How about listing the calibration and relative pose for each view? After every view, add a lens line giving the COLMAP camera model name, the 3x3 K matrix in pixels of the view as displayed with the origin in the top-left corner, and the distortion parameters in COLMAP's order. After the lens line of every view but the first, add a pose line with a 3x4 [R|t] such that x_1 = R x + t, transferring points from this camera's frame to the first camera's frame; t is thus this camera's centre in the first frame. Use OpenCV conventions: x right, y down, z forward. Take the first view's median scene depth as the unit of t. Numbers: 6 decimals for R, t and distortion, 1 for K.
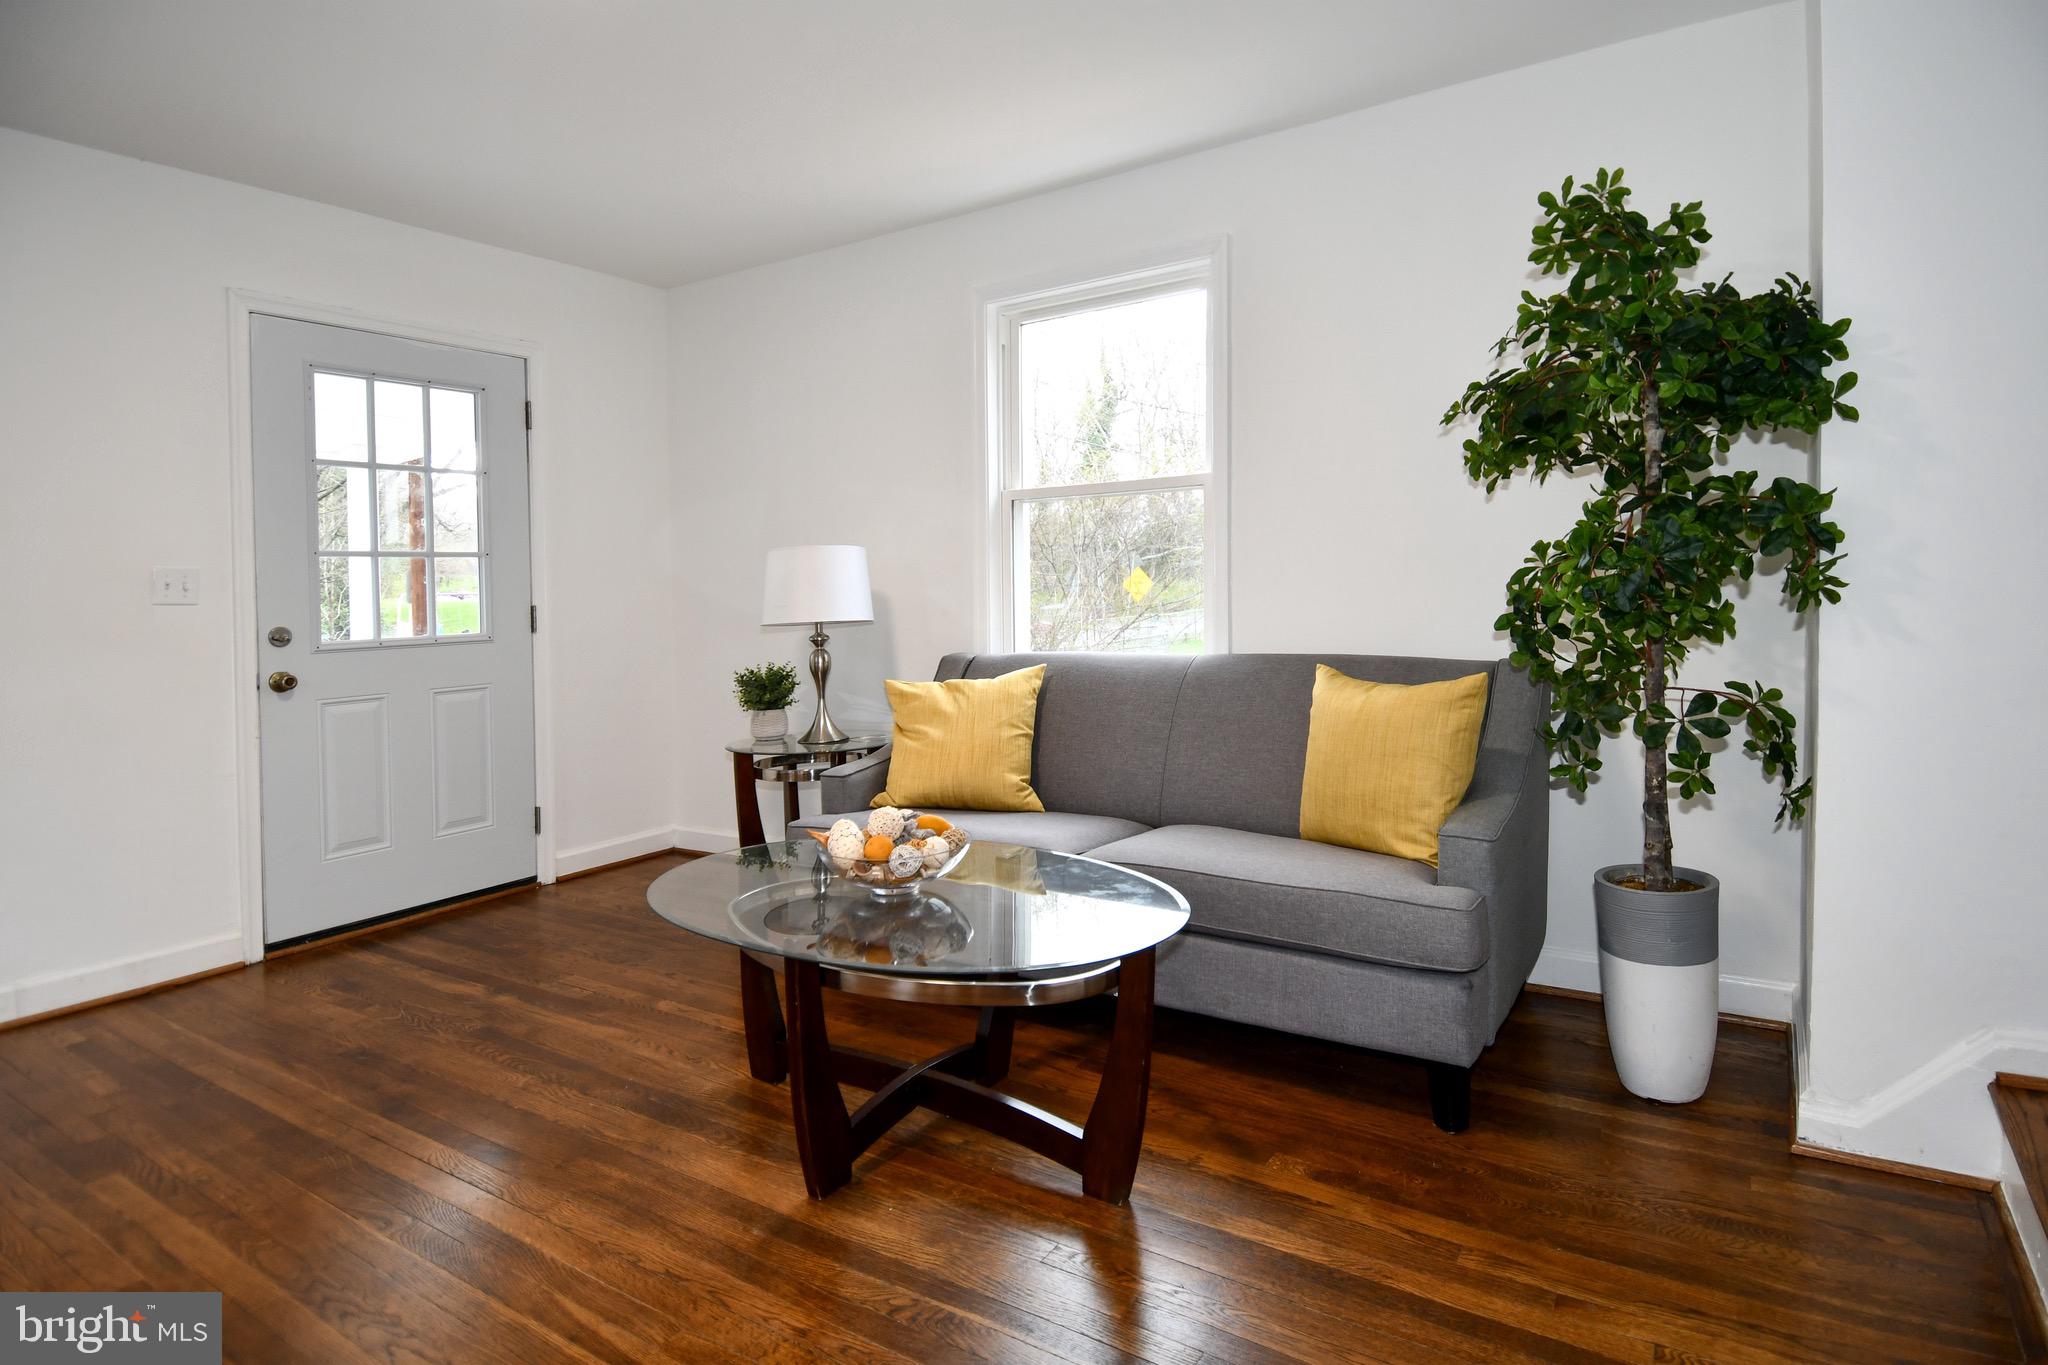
lens RADIAL K [[1066.9, 0, 1012.6], [0, 1066.9, 627.7], [0, 0, 1]] dist [0.034541, -0.035181]
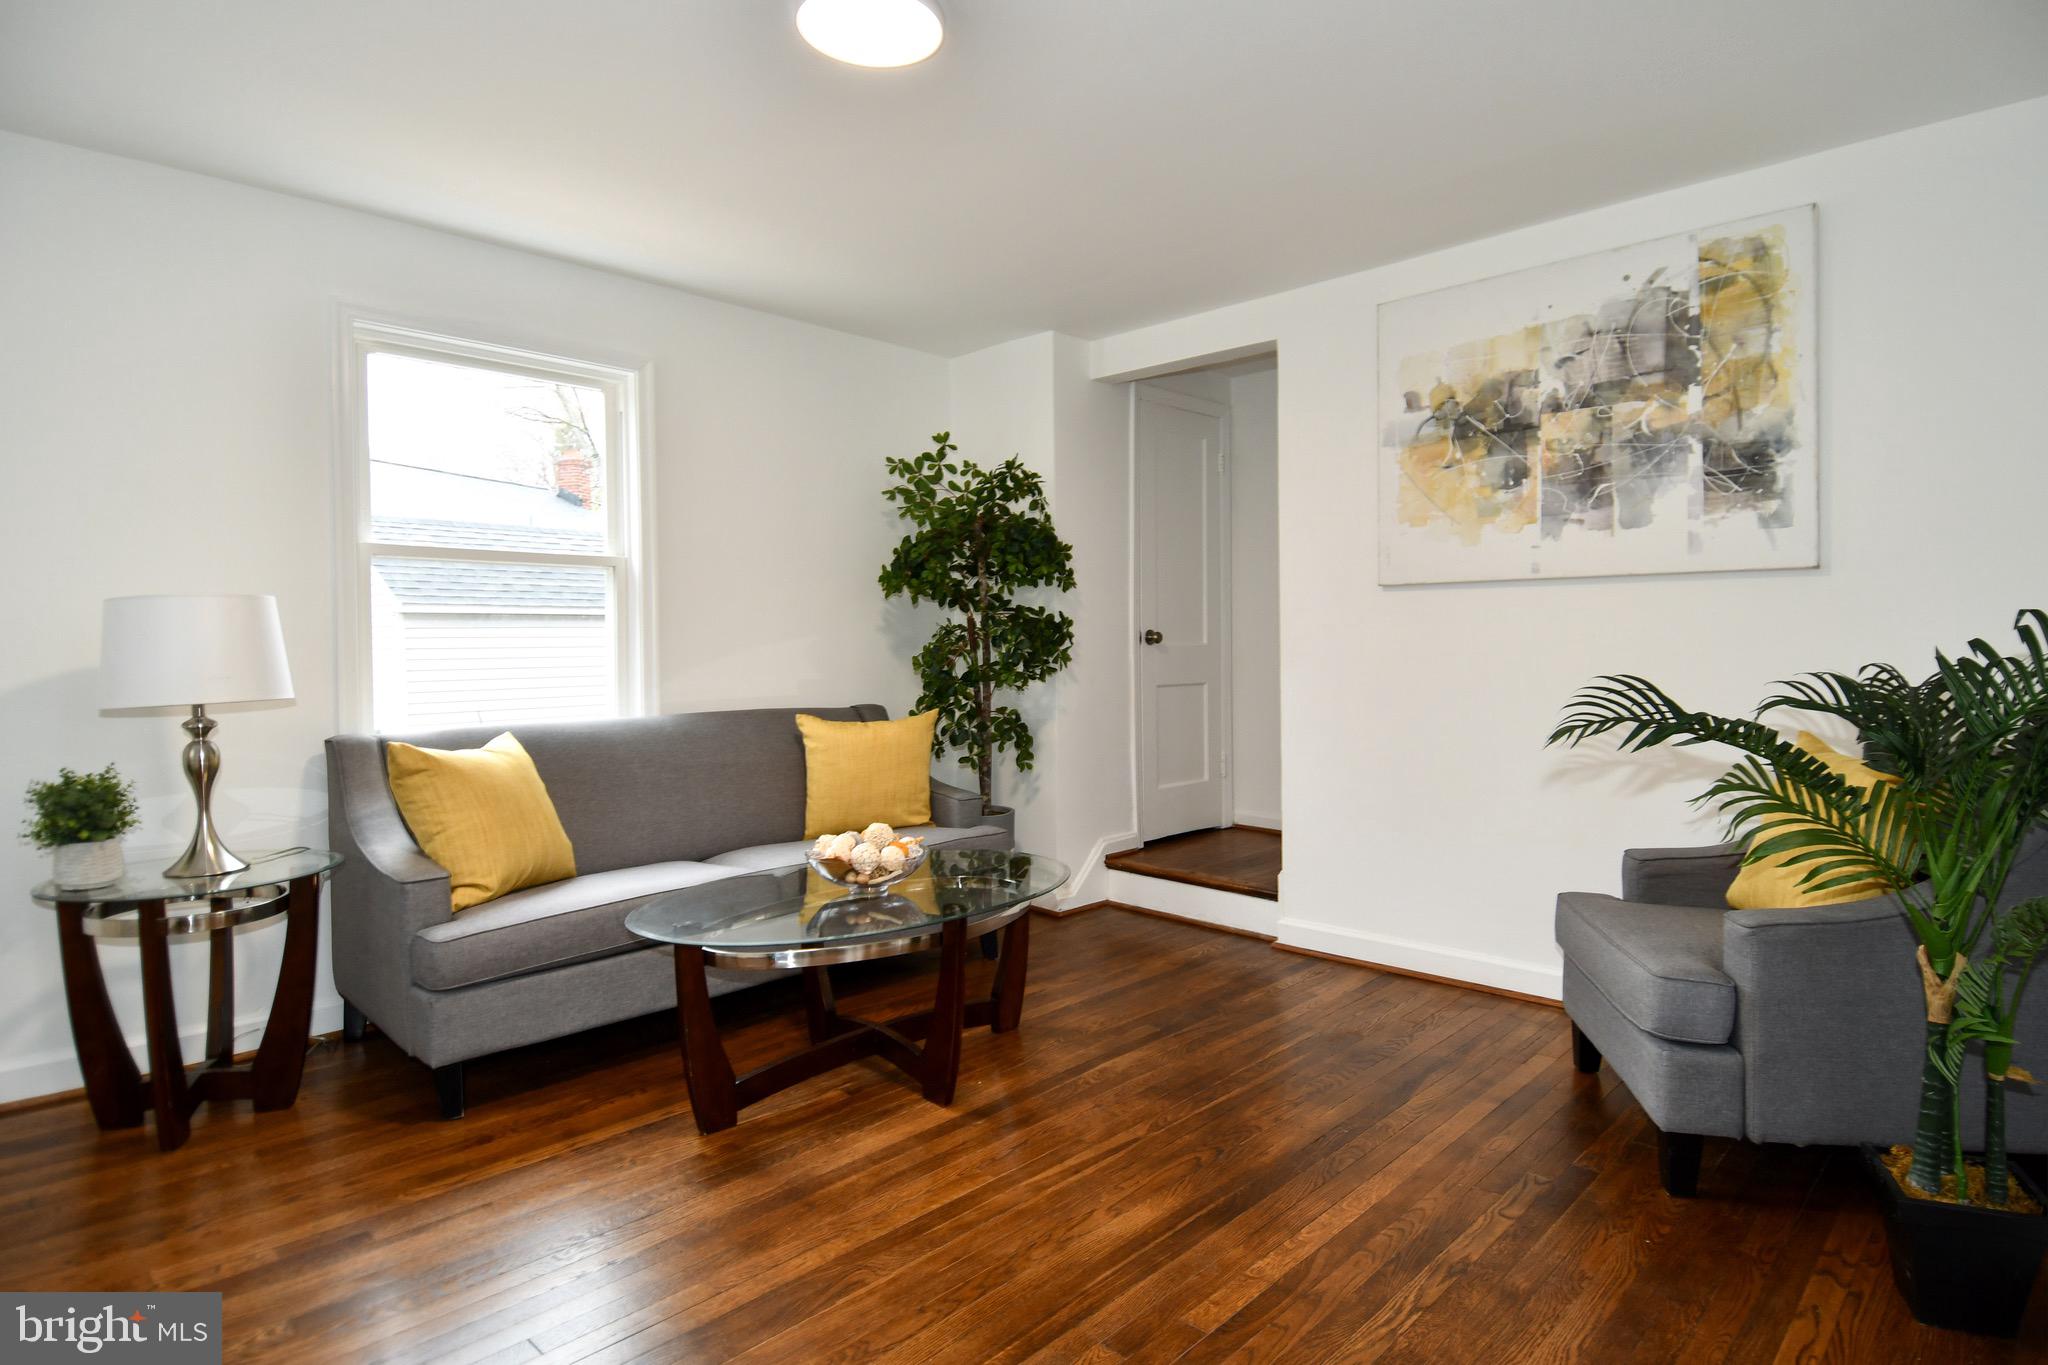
lens RADIAL K [[1111.0, 0, 1049.3], [0, 1111.0, 665.7], [0, 0, 1]] dist [0.029851, -0.037477]
pose [[0.172028, 0.004711, 0.985081, -0.936398], [0.034981, 0.999329, -0.010888, -0.000865], [-0.984471, 0.036332, 0.171747, 0.373694]]
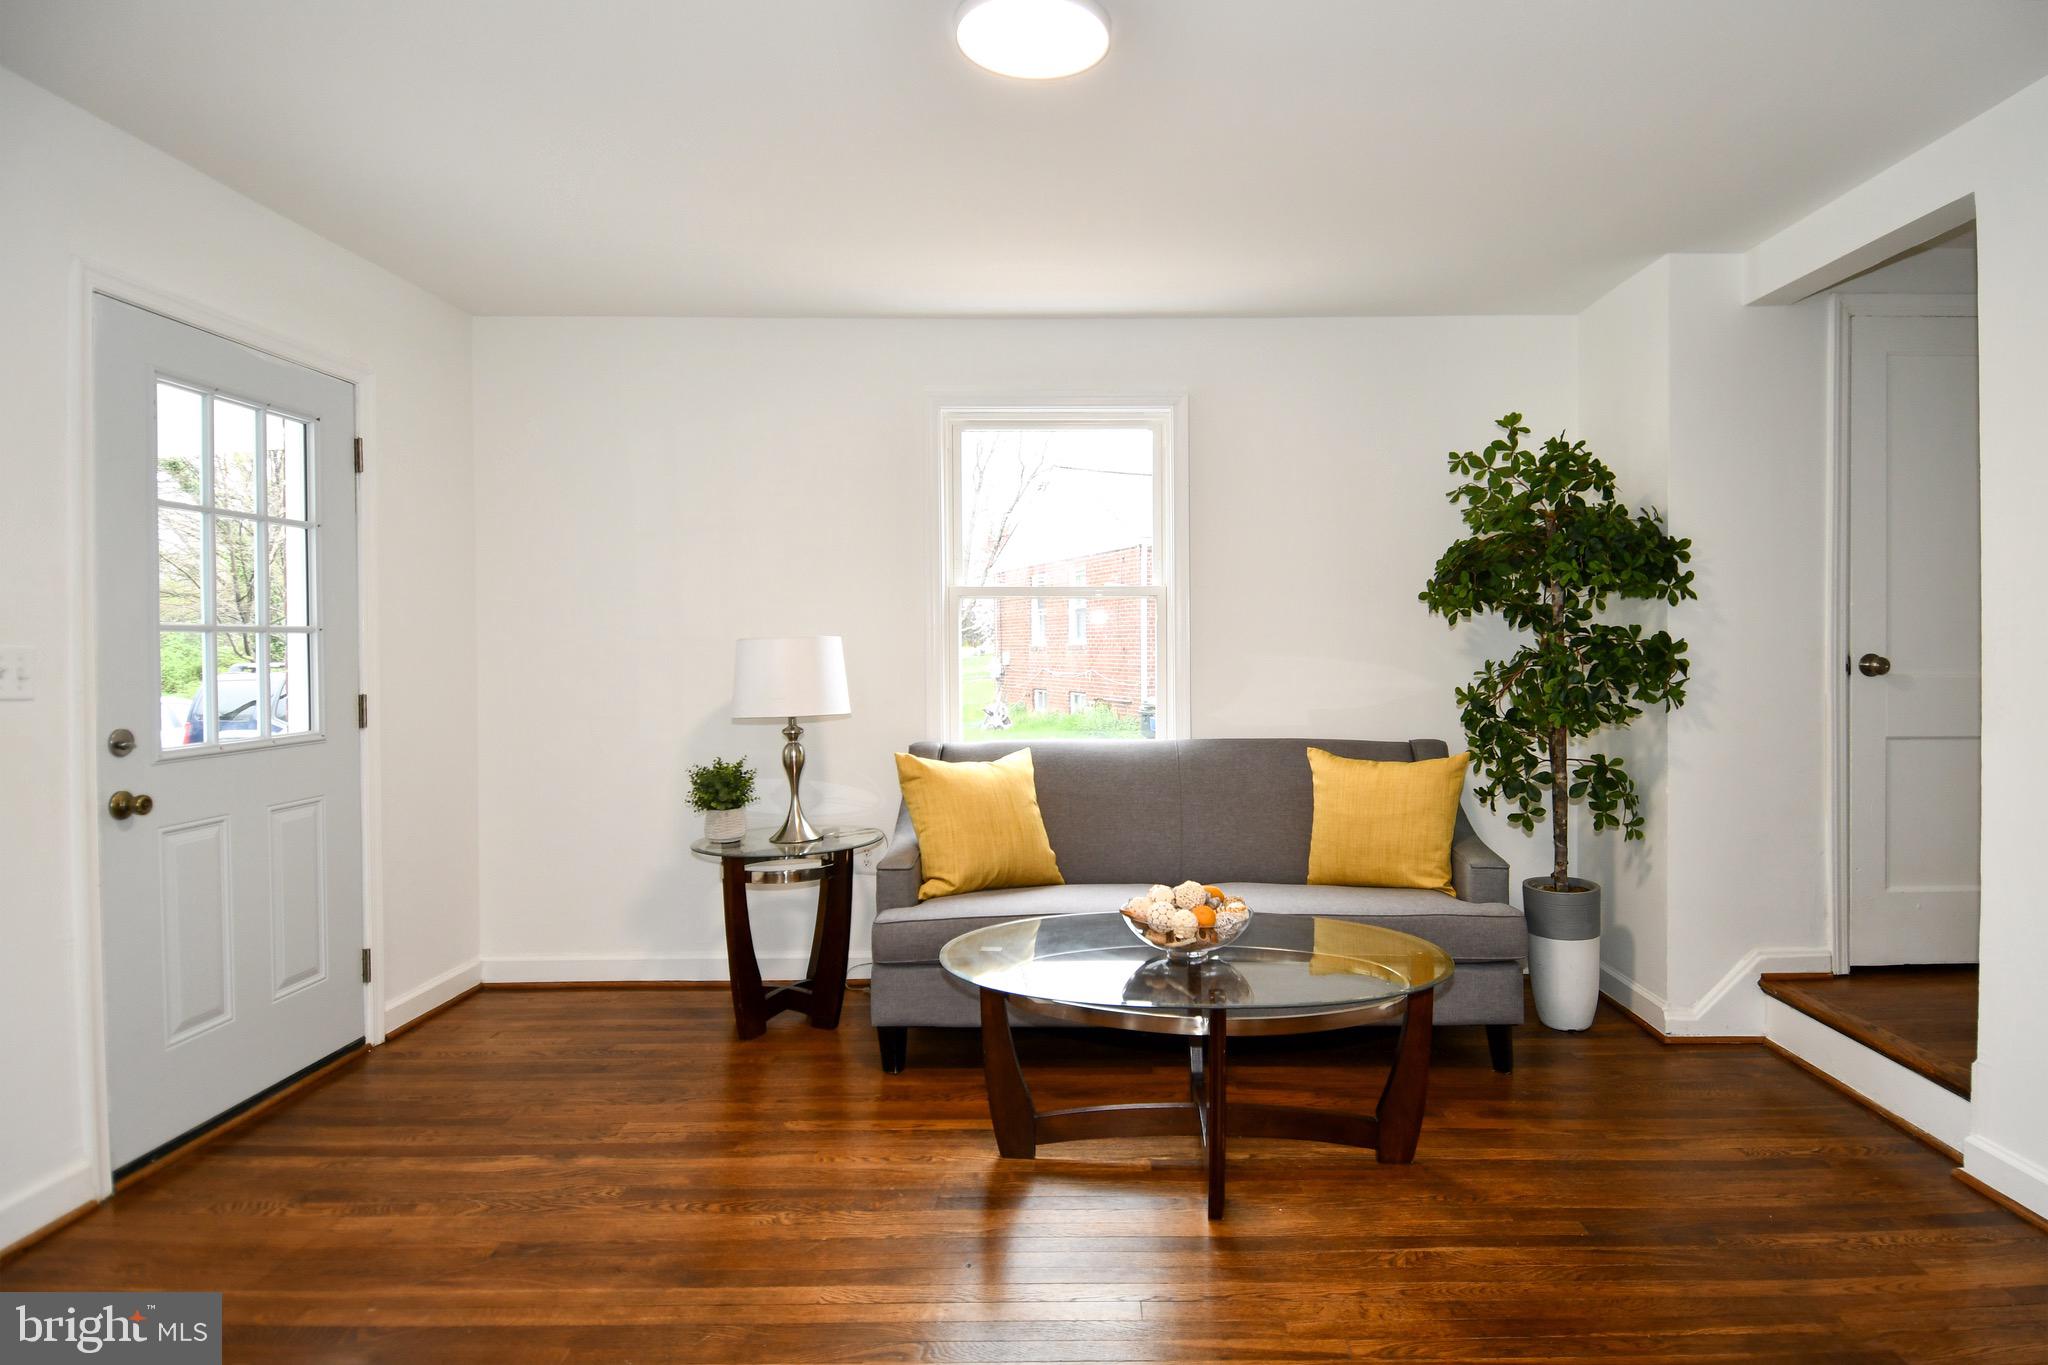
lens RADIAL K [[1111.0, 0, 1049.3], [0, 1111.0, 665.7], [0, 0, 1]] dist [0.029851, -0.037477]
pose [[0.842289, 0.014288, 0.538837, -0.604461], [0.001457, 0.999585, -0.028783, -0.022175], [-0.539025, 0.025029, 0.841918, 0.037512]]
